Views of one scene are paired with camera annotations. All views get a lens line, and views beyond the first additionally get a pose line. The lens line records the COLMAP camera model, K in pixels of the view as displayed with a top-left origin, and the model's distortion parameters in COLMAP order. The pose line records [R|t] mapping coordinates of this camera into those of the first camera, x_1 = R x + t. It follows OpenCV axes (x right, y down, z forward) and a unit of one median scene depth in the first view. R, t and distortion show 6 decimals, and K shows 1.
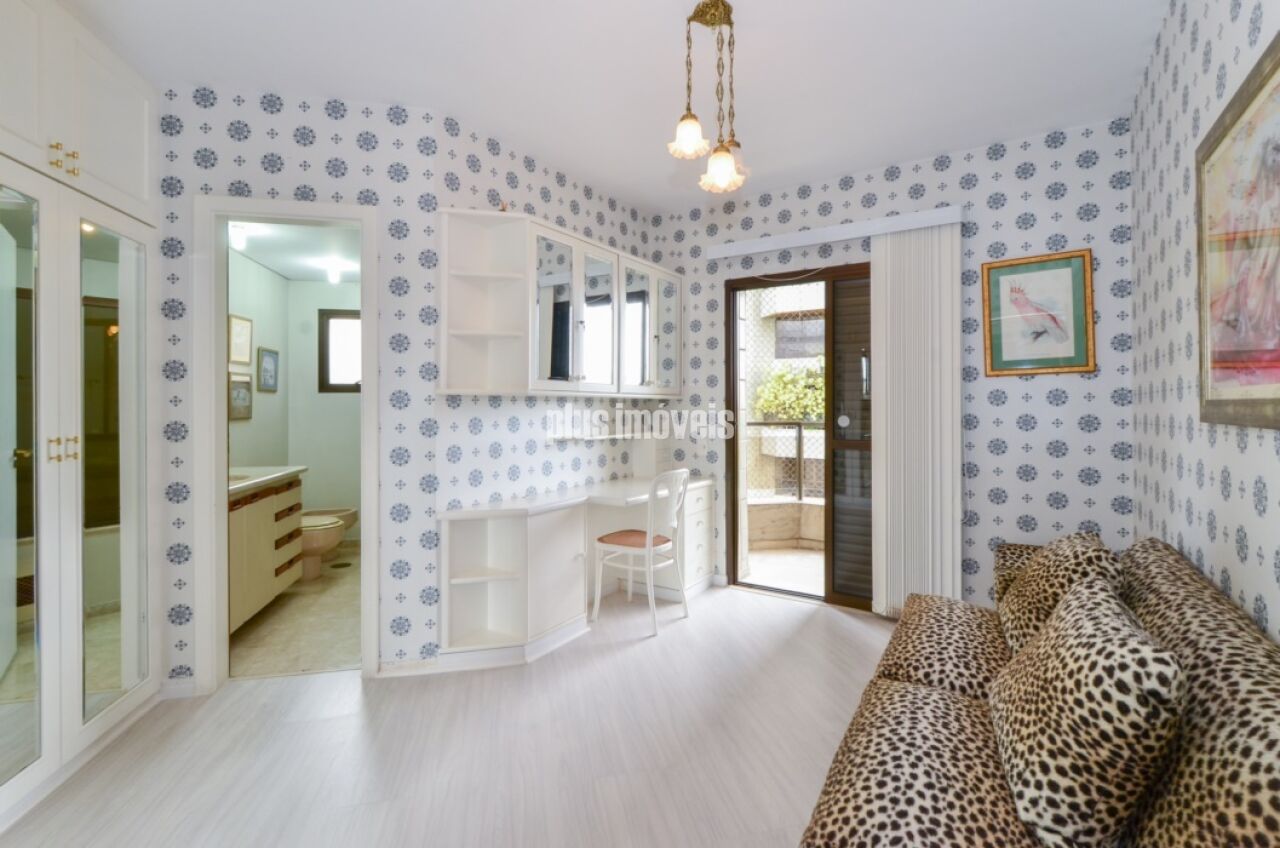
lens RADIAL K [[559.9, 0, 636.5], [0, 559.9, 412.0], [0, 0, 1]] dist [0.000873, -0.000002]
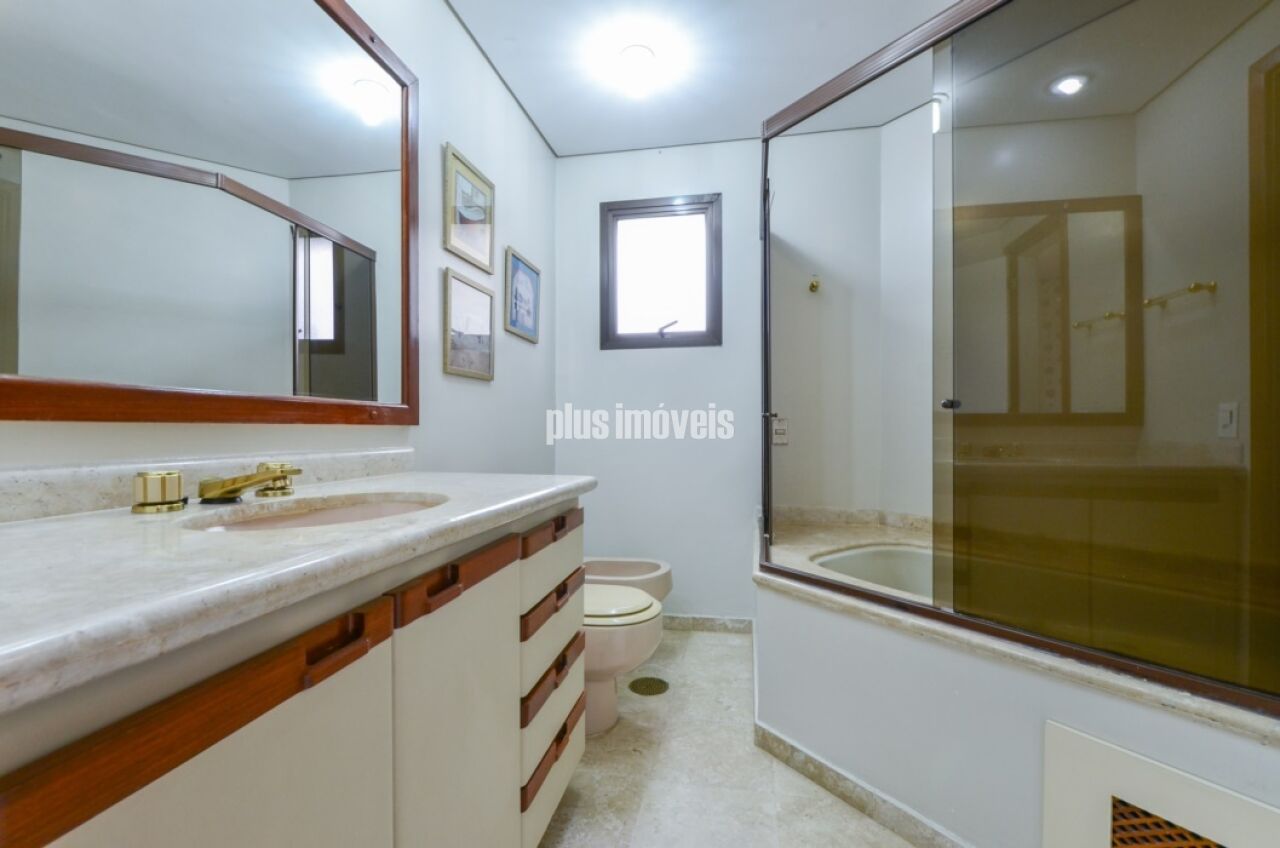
lens RADIAL K [[559.9, 0, 647.3], [0, 559.9, 428.9], [0, 0, 1]] dist [0.000873, -0.000002]
pose [[0.924756, 0.000122, -0.380560, -0.369758], [-0.003502, 0.999960, -0.008190, 0.061446], [0.380544, 0.008906, 0.924720, 0.592609]]
